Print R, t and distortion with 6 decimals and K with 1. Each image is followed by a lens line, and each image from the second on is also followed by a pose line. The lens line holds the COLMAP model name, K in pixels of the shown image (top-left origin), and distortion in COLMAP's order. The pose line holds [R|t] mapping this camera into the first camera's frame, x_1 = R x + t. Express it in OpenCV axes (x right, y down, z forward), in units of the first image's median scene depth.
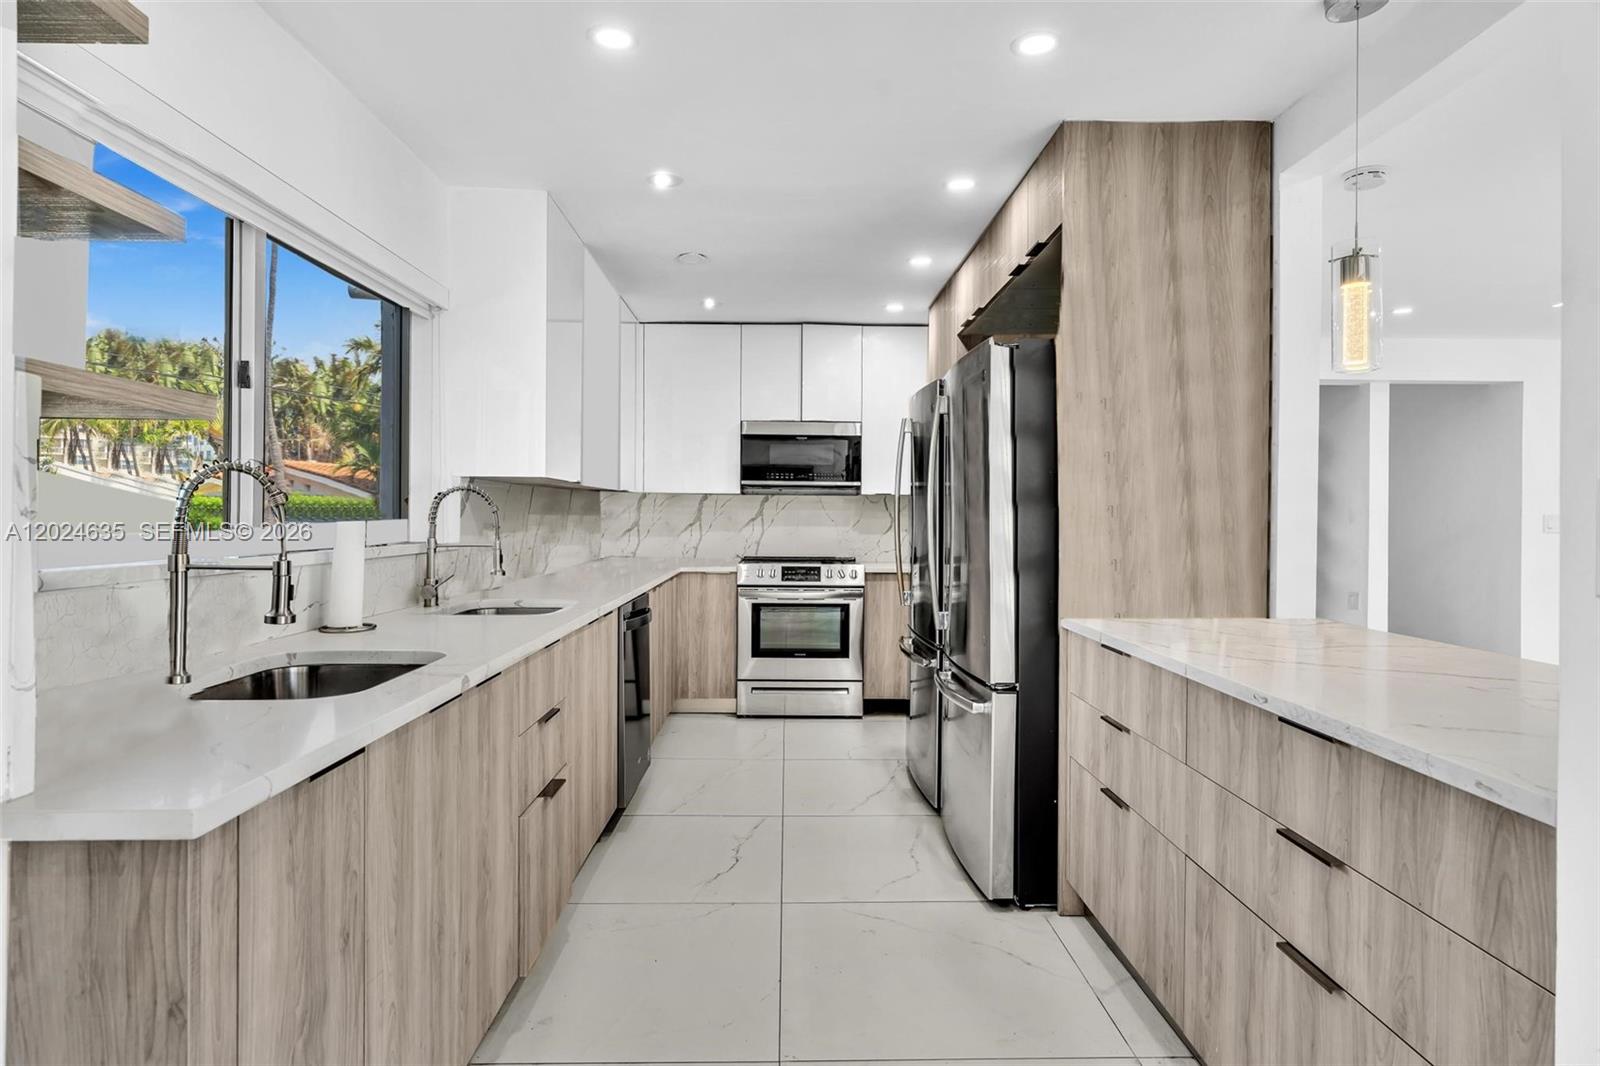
lens RADIAL K [[867.9, 0, 798.0], [0, 867.9, 522.1], [0, 0, 1]] dist [-0.003616, 0.001933]
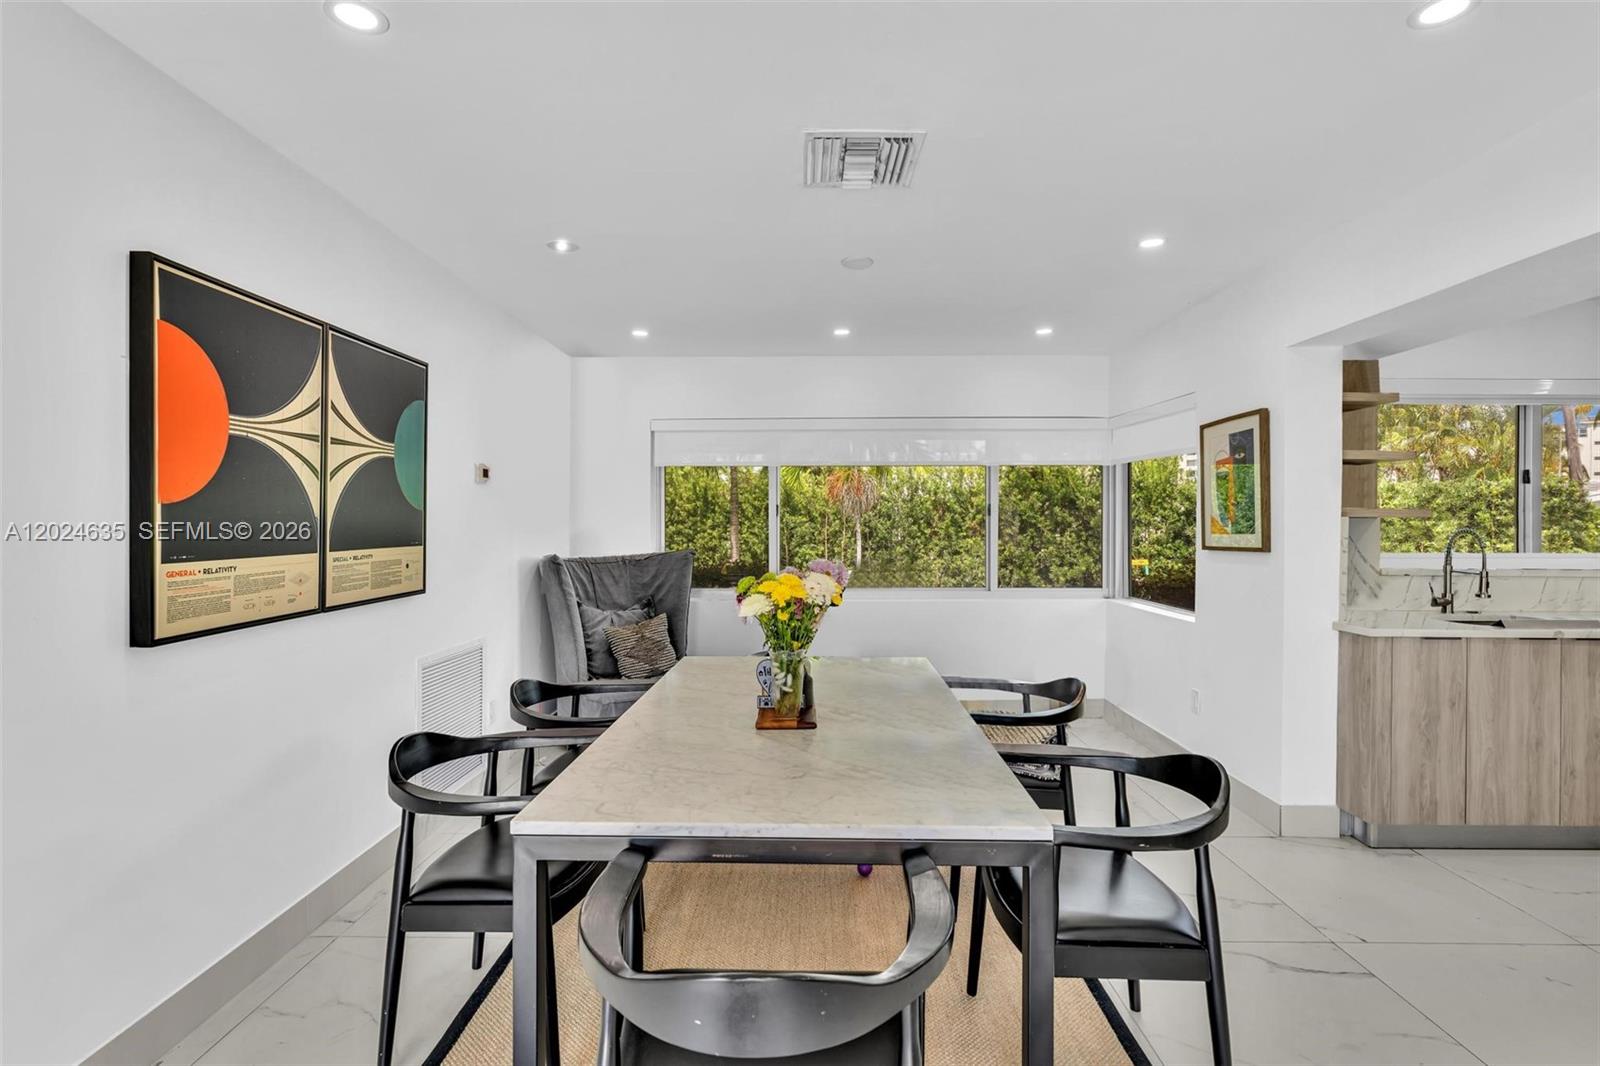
lens RADIAL K [[743.9, 0, 798.3], [0, 743.9, 518.4], [0, 0, 1]] dist [-0.002642, -0.000162]
pose [[-0.025407, -0.005343, -0.999663, 0.906391], [-0.014335, 0.999885, -0.004980, -0.038476], [0.999574, 0.014203, -0.025481, -0.502230]]
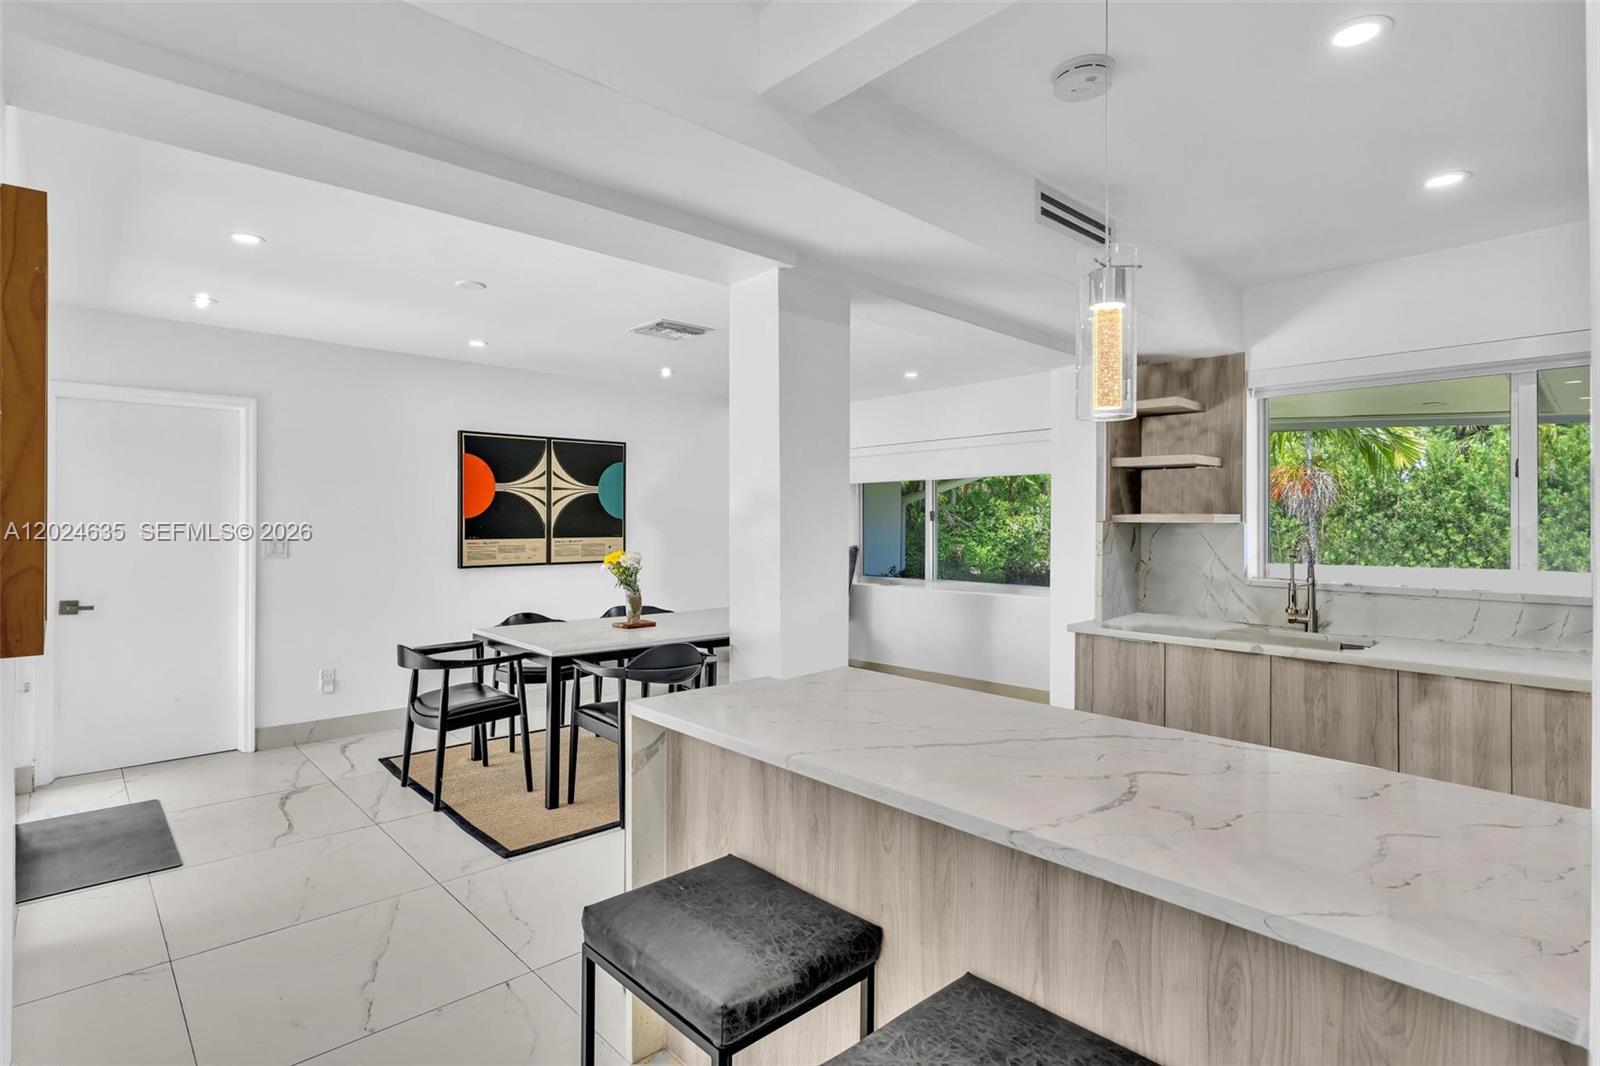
lens RADIAL K [[793.6, 0, 800.4], [0, 793.6, 524.7], [0, 0, 1]] dist [-0.002490, 0.001439]
pose [[-0.739493, -0.001446, -0.673162, 0.978431], [-0.012512, 0.999854, 0.011597, -0.065033], [0.673048, 0.016999, -0.739404, 0.994734]]
